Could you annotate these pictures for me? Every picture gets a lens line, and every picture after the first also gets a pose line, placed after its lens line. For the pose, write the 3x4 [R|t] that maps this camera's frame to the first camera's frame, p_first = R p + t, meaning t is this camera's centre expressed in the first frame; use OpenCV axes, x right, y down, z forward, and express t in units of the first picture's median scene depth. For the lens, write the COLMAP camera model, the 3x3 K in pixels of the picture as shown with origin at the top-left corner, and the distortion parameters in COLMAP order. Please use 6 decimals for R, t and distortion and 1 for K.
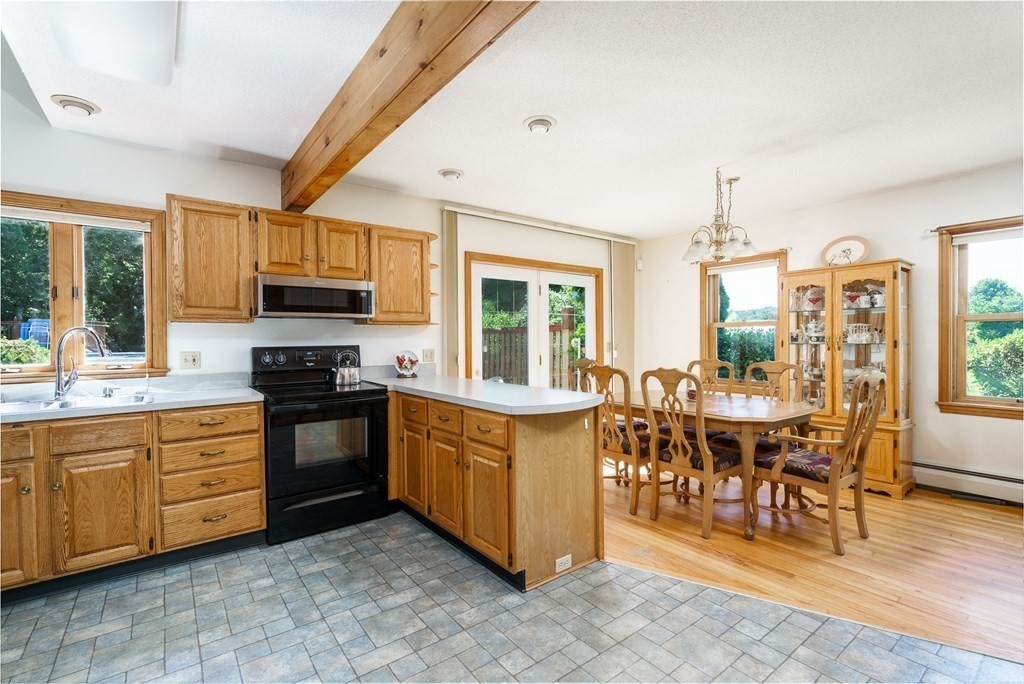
lens RADIAL K [[465.2, 0, 505.6], [0, 465.2, 340.0], [0, 0, 1]] dist [-0.001623, 0.000261]
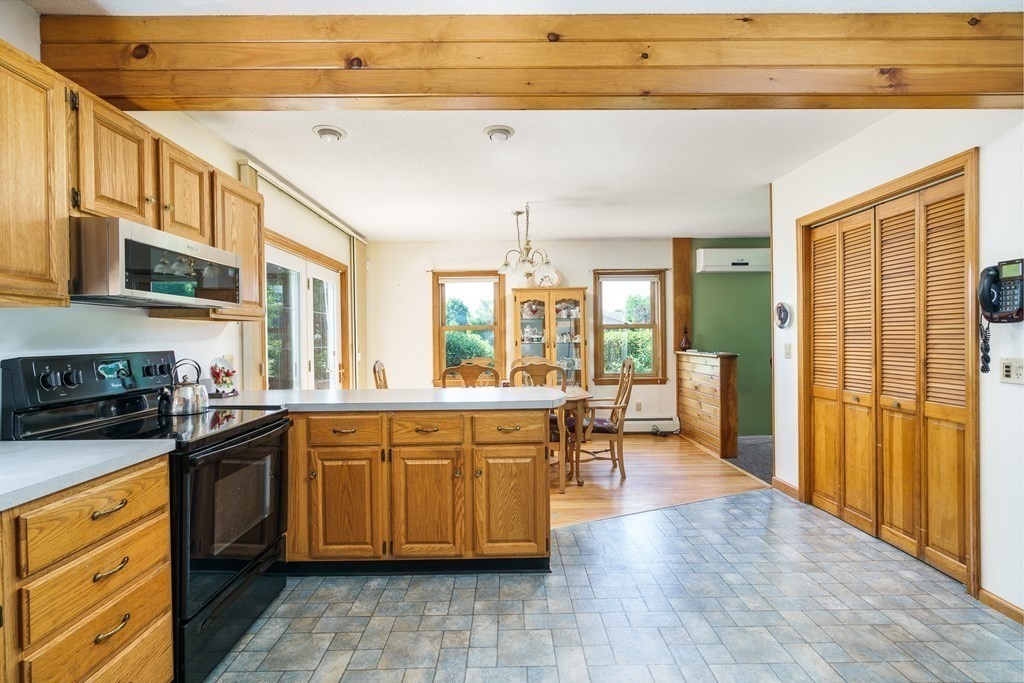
lens RADIAL K [[486.0, 0, 505.9], [0, 486.0, 339.0], [0, 0, 1]] dist [0.014745, 0.000075]
pose [[0.591644, 0.000181, 0.806199, -0.709148], [0.007484, 0.999956, -0.005716, 0.003219], [-0.806165, 0.009416, 0.591616, 0.305848]]
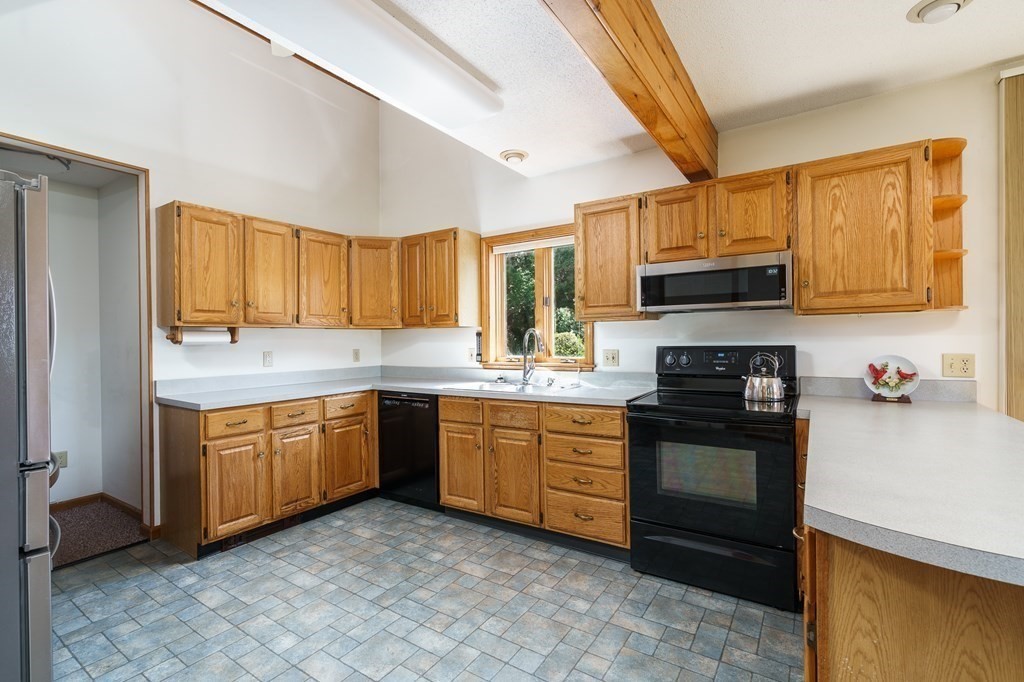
lens RADIAL K [[465.2, 0, 505.6], [0, 465.2, 339.0], [0, 0, 1]] dist [-0.001623, 0.000261]
pose [[0.332279, 0.005379, -0.943166, 0.233023], [0.007488, 0.999937, 0.008340, -0.008934], [0.943151, -0.009833, 0.332218, 0.449468]]
